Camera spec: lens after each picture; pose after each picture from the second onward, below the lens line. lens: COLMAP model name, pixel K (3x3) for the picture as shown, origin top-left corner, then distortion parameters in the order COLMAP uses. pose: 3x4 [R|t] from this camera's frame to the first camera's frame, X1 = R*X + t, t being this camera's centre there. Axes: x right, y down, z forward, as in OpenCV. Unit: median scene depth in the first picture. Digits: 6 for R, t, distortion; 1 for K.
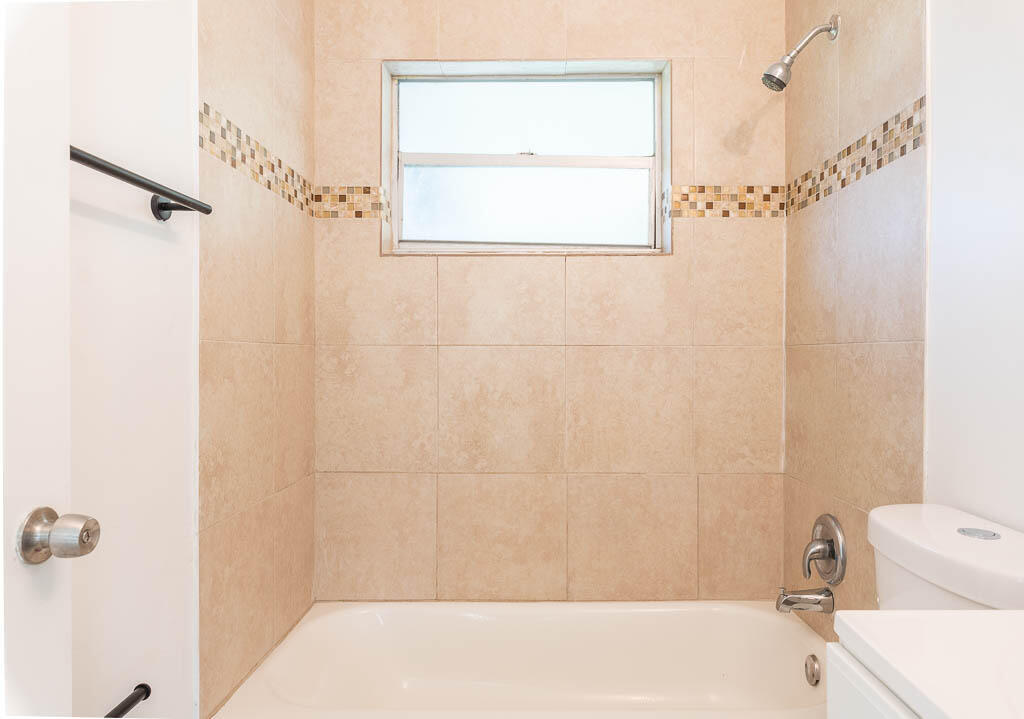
lens RADIAL K [[673.1, 0, 512.5], [0, 673.1, 357.0], [0, 0, 1]] dist [0.002748, -0.000481]
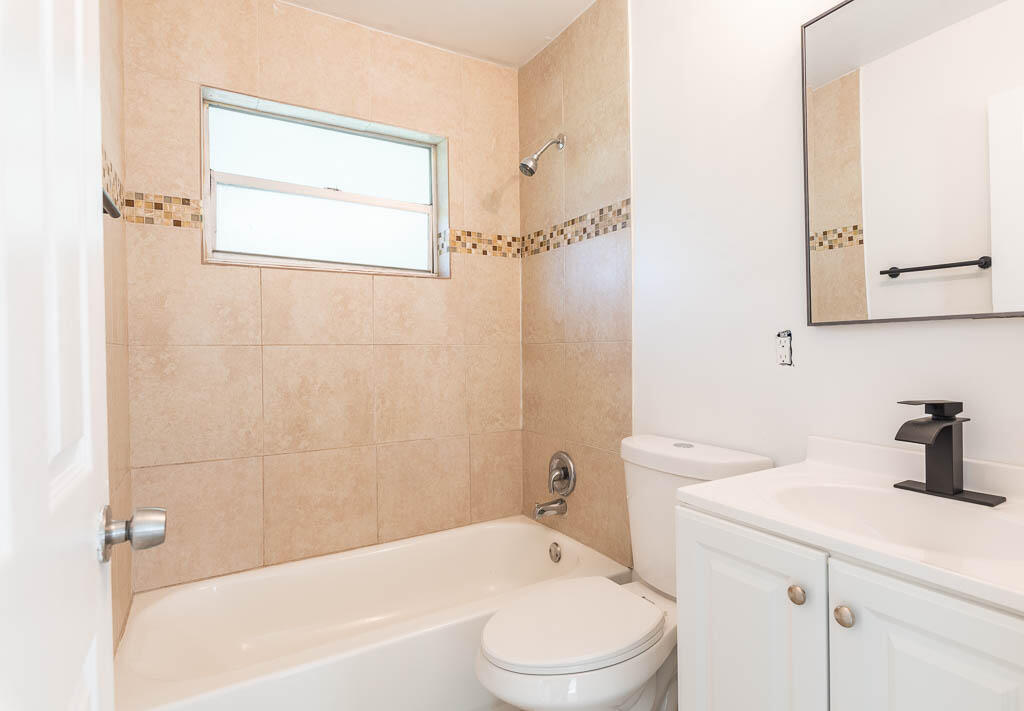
lens RADIAL K [[530.2, 0, 513.9], [0, 530.2, 354.2], [0, 0, 1]] dist [0.002037, -0.000767]
pose [[0.853888, -0.013490, 0.520282, -0.218151], [0.013144, 0.999904, 0.004353, -0.000024], [-0.520291, 0.003122, 0.853983, 0.000795]]
